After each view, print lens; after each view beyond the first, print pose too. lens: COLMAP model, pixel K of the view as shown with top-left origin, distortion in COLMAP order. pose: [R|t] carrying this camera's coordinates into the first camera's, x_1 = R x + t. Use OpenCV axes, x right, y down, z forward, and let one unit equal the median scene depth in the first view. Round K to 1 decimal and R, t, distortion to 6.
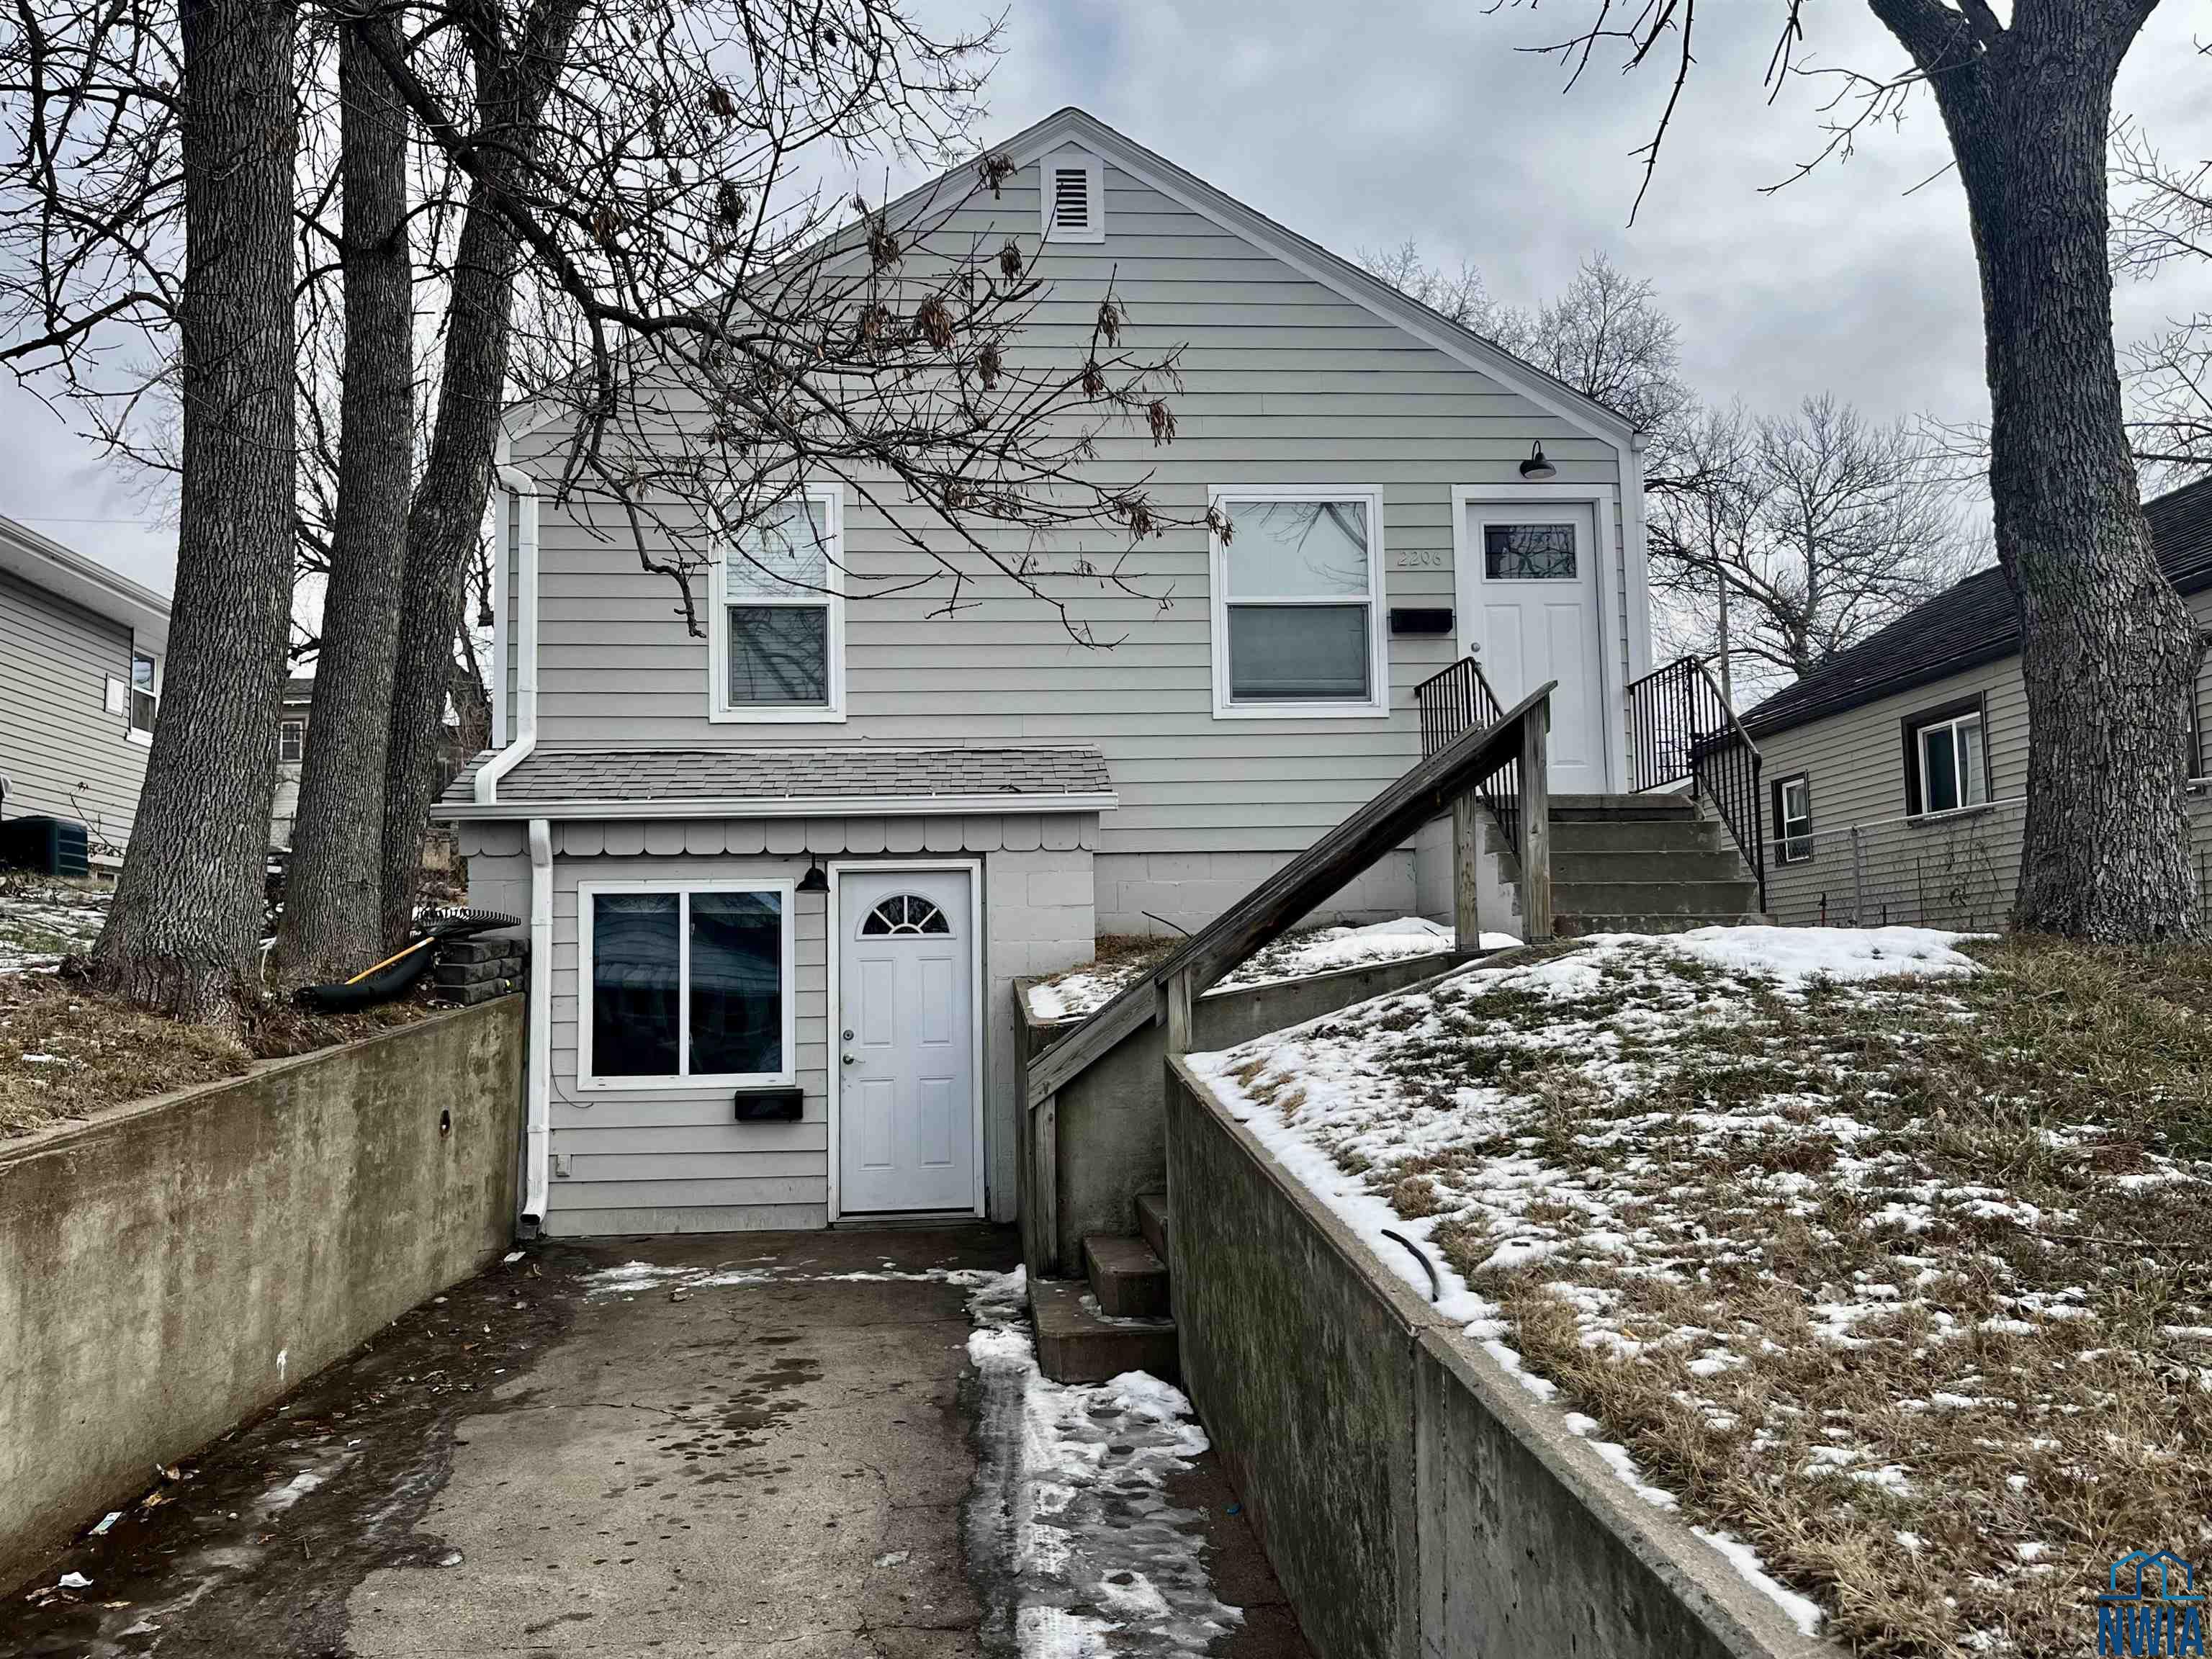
lens RADIAL K [[1675.1, 0, 1067.7], [0, 1675.1, 831.1], [0, 0, 1]] dist [0.048269, -0.042683]
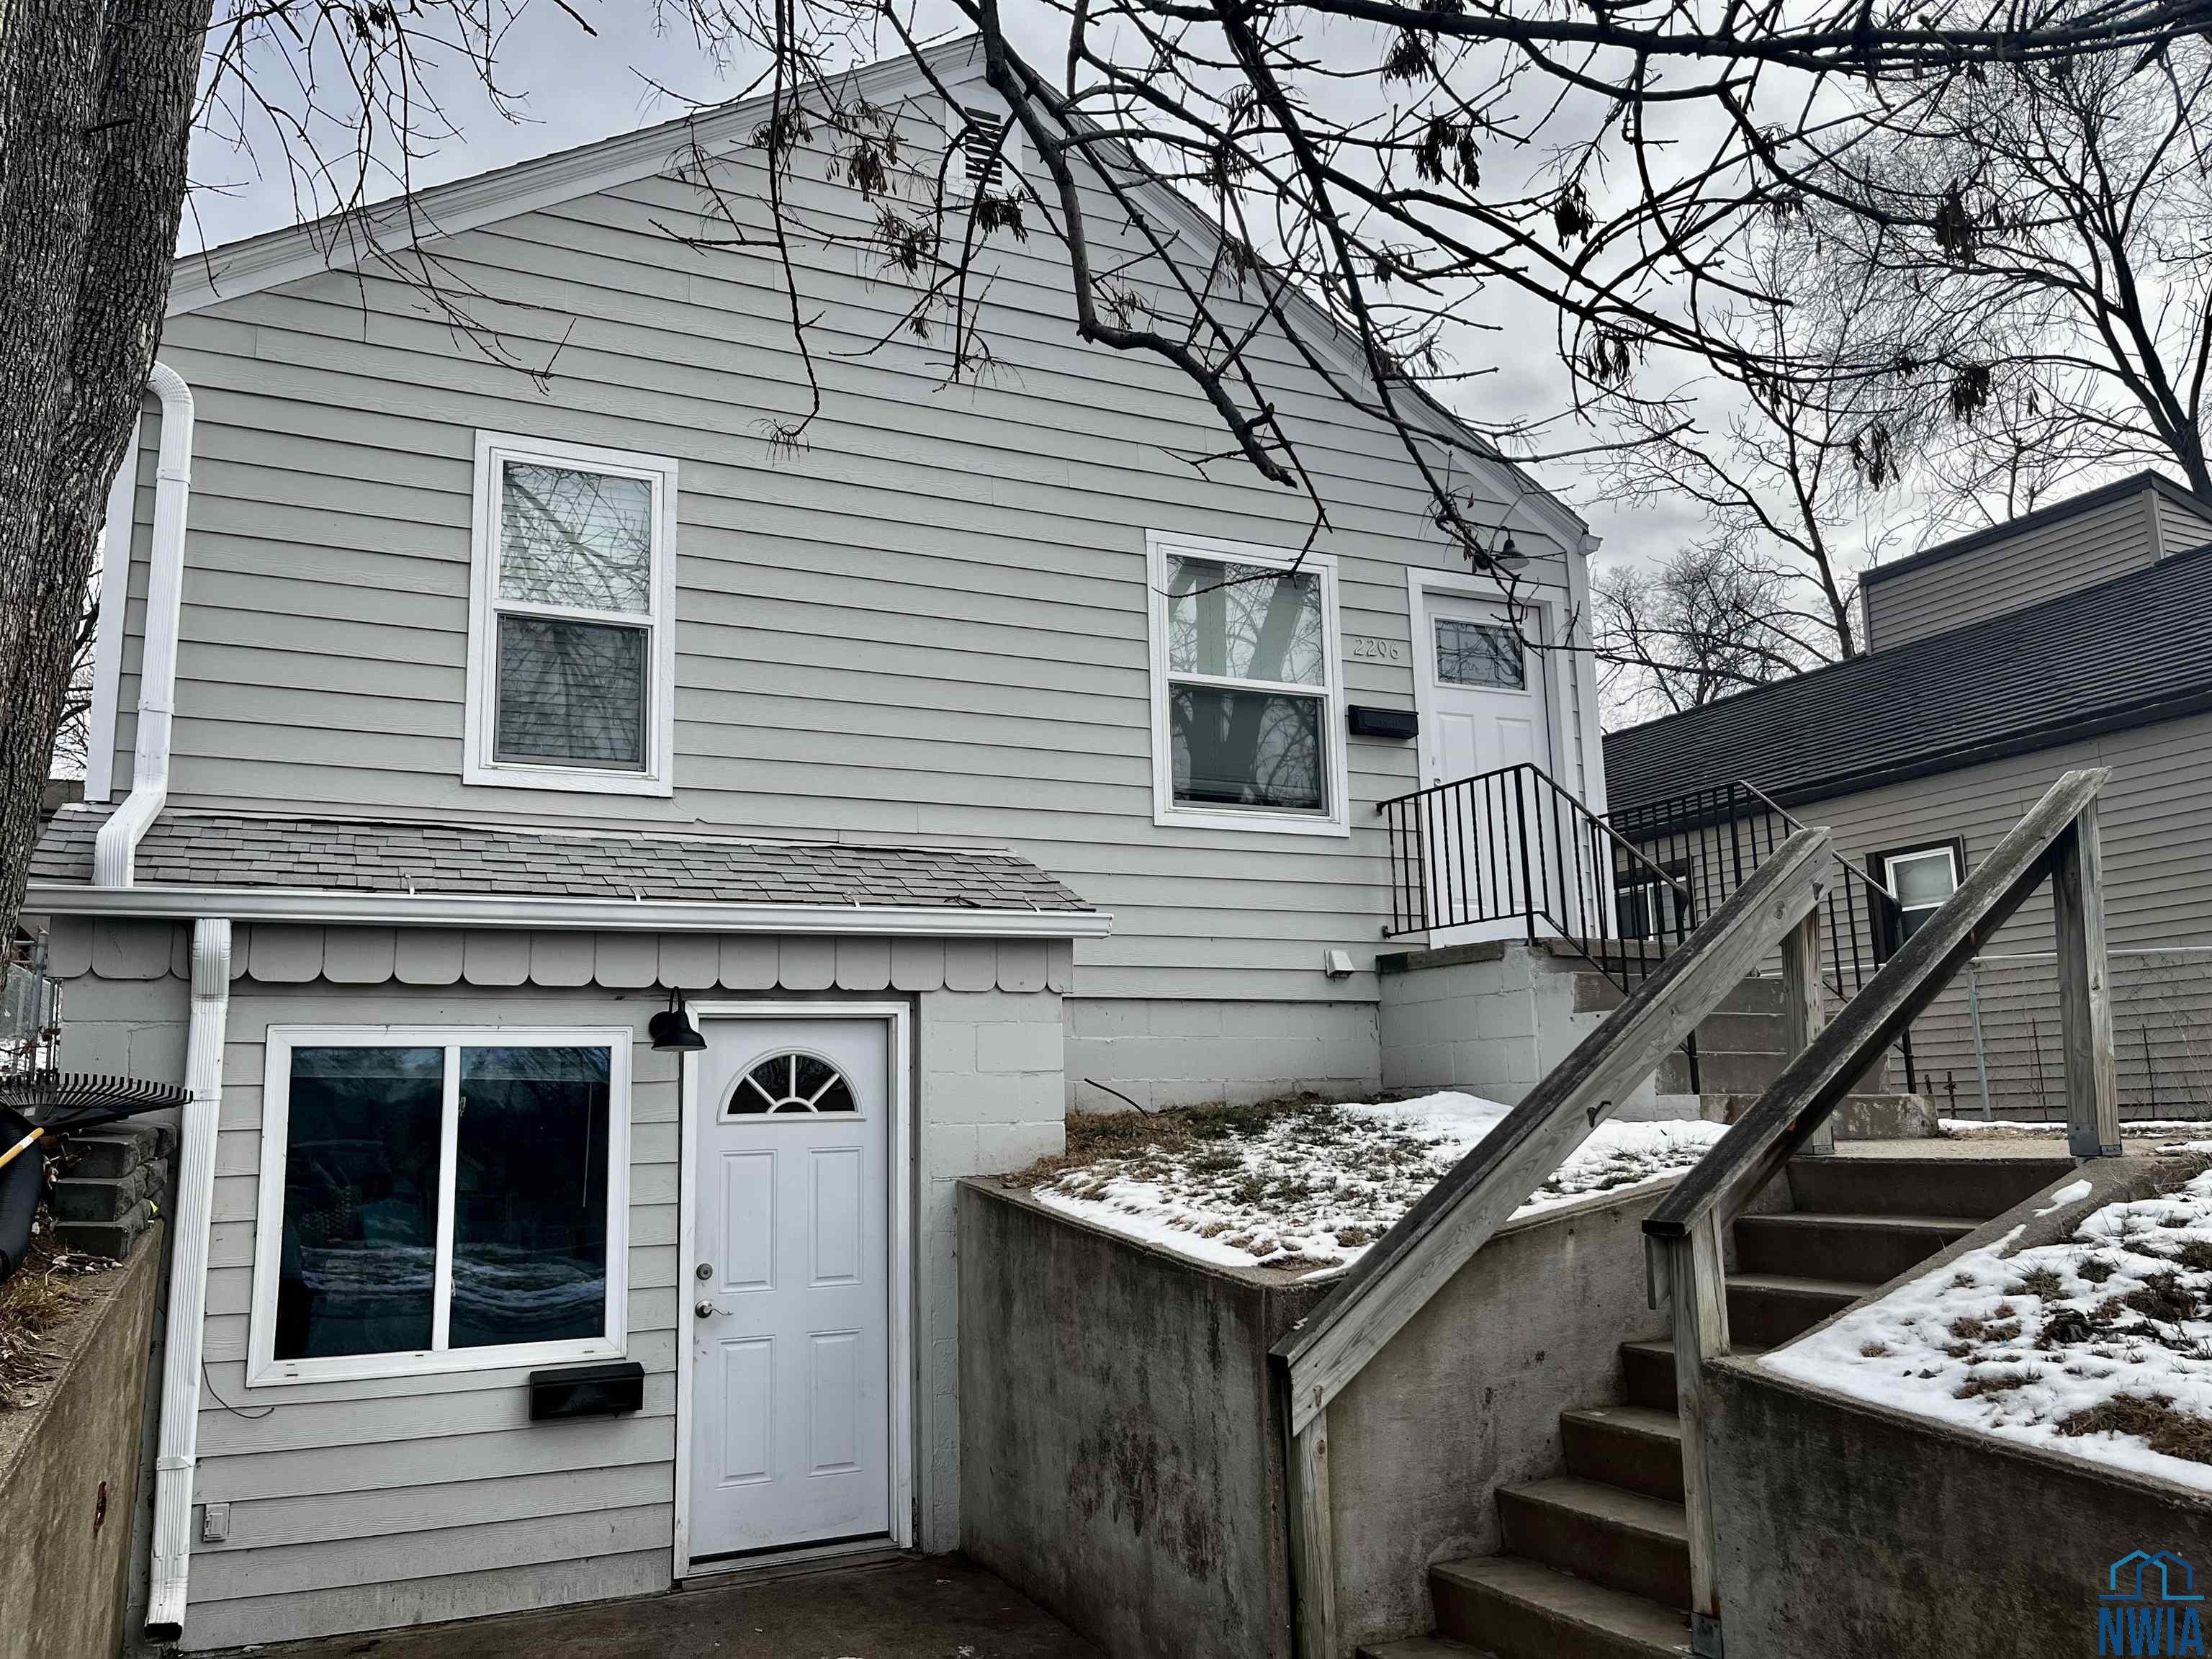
lens RADIAL K [[1675.1, 0, 1086.0], [0, 1675.1, 832.8], [0, 0, 1]] dist [0.048269, -0.042683]
pose [[0.932860, 0.060330, 0.355153, -0.233744], [-0.029071, 0.995269, -0.092706, 0.008895], [-0.359065, 0.076157, 0.930200, 0.326182]]
